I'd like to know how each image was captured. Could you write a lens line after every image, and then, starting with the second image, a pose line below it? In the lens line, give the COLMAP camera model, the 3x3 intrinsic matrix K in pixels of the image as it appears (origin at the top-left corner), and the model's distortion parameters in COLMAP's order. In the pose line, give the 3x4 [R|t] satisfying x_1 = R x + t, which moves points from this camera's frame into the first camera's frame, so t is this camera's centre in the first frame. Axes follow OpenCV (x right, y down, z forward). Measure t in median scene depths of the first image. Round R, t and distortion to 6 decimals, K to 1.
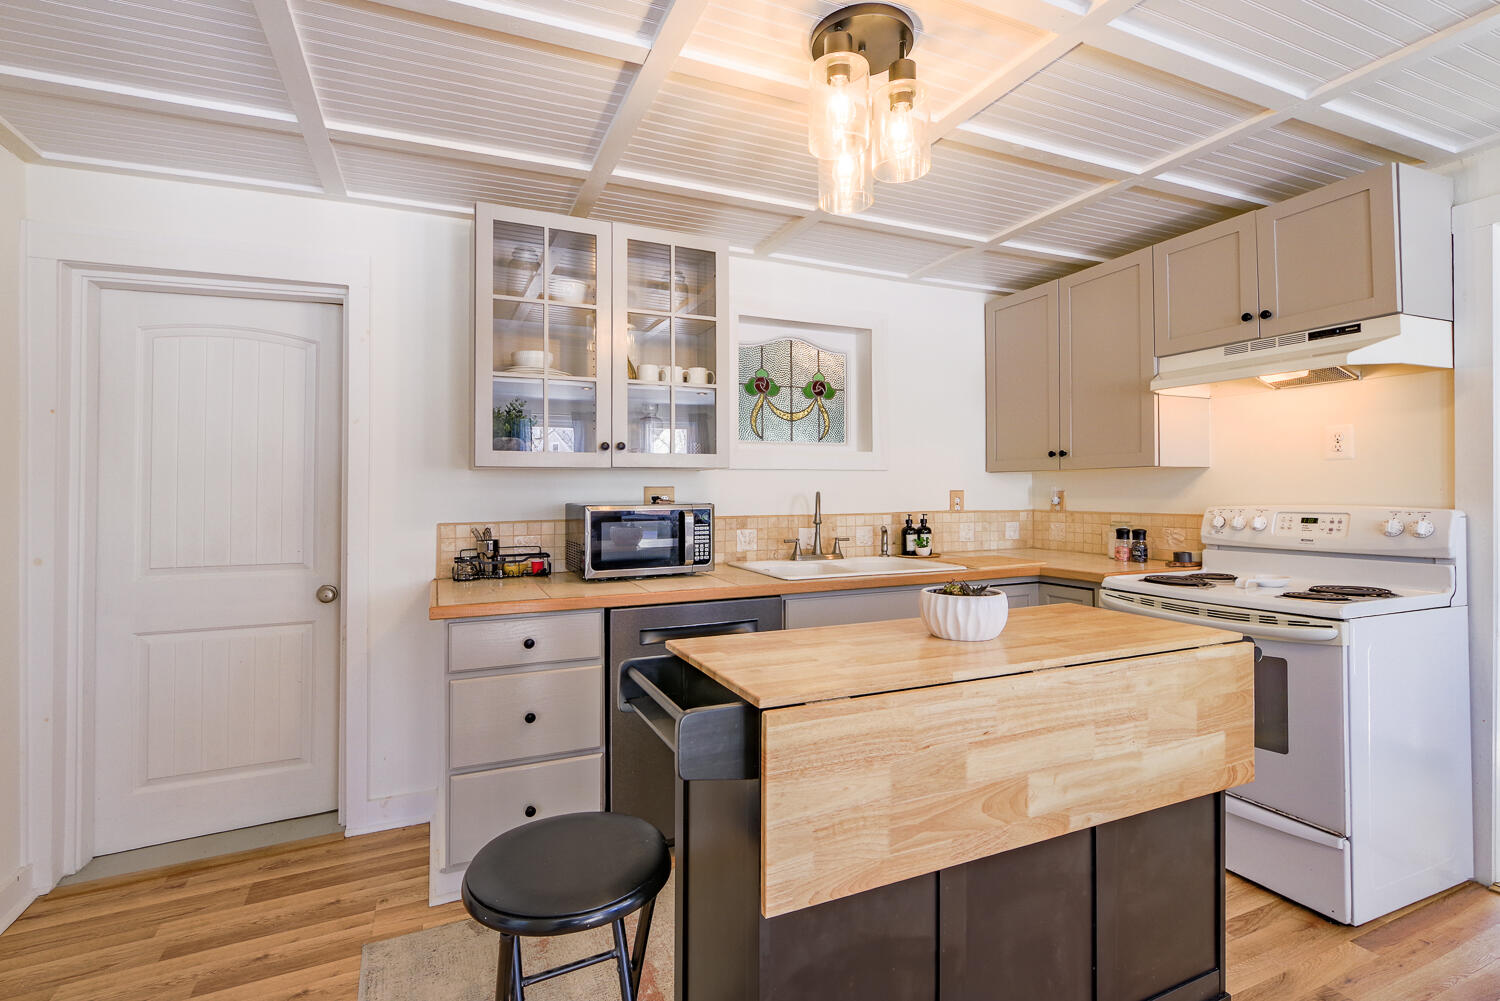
lens RADIAL K [[655.2, 0, 750.0], [0, 655.2, 500.5], [0, 0, 1]] dist [-0.000001, -0.000033]
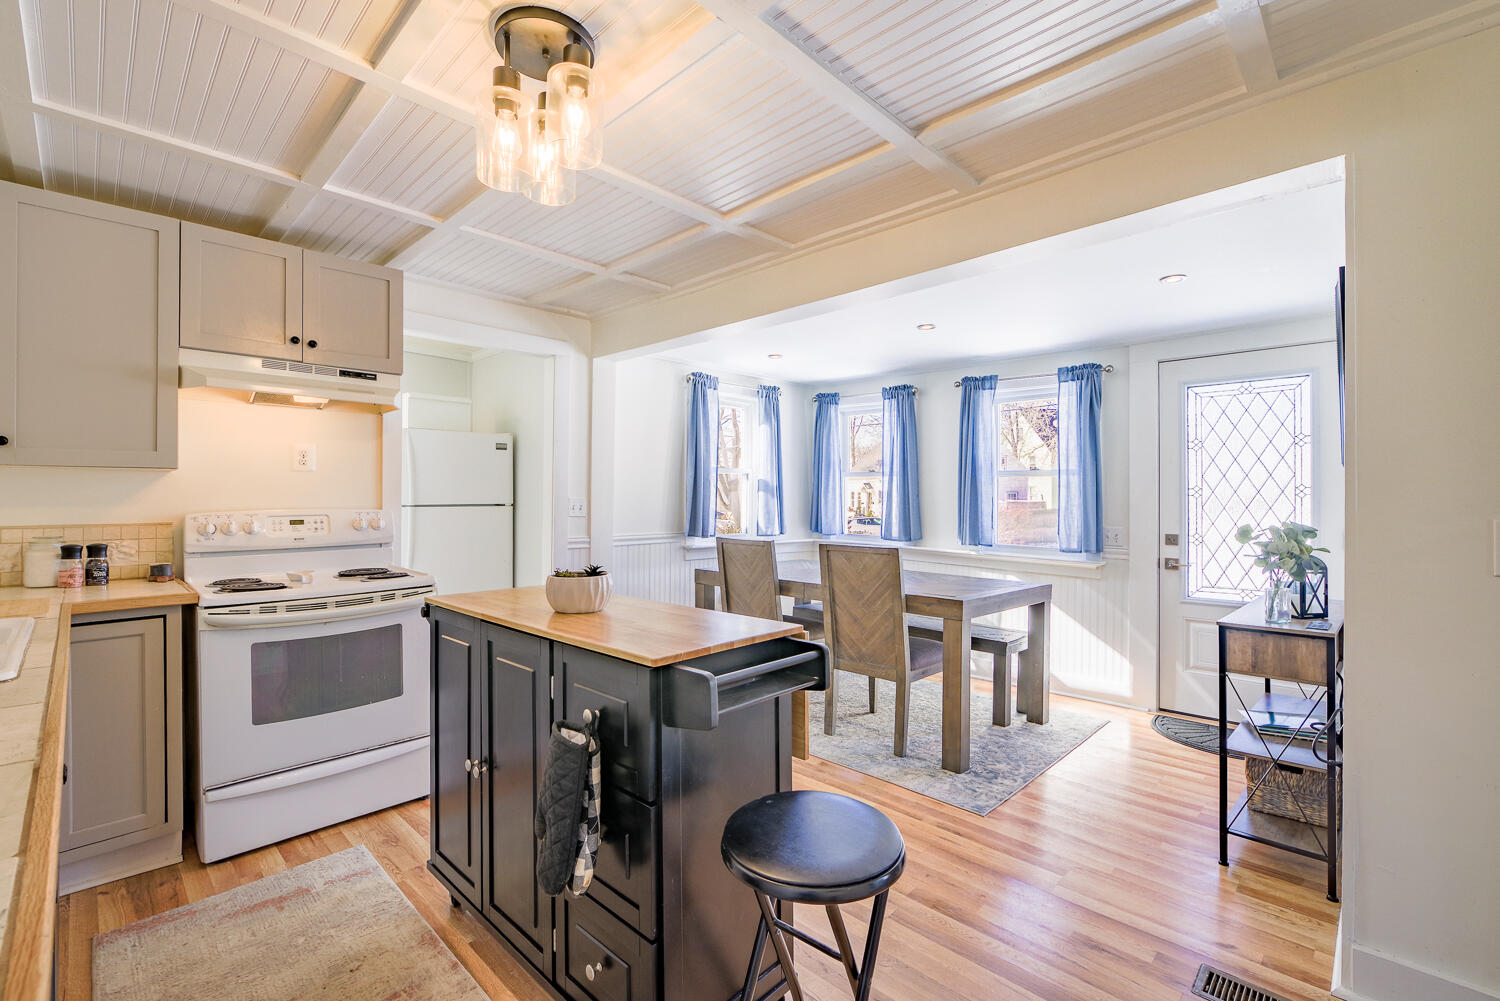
lens RADIAL K [[655.2, 0, 750.0], [0, 655.2, 500.5], [0, 0, 1]] dist [-0.000001, -0.000033]
pose [[-0.352488, 0.006384, 0.935795, -0.522981], [0.017918, 0.999839, -0.000072, 0.005963], [-0.935645, 0.016742, -0.352545, 0.635937]]
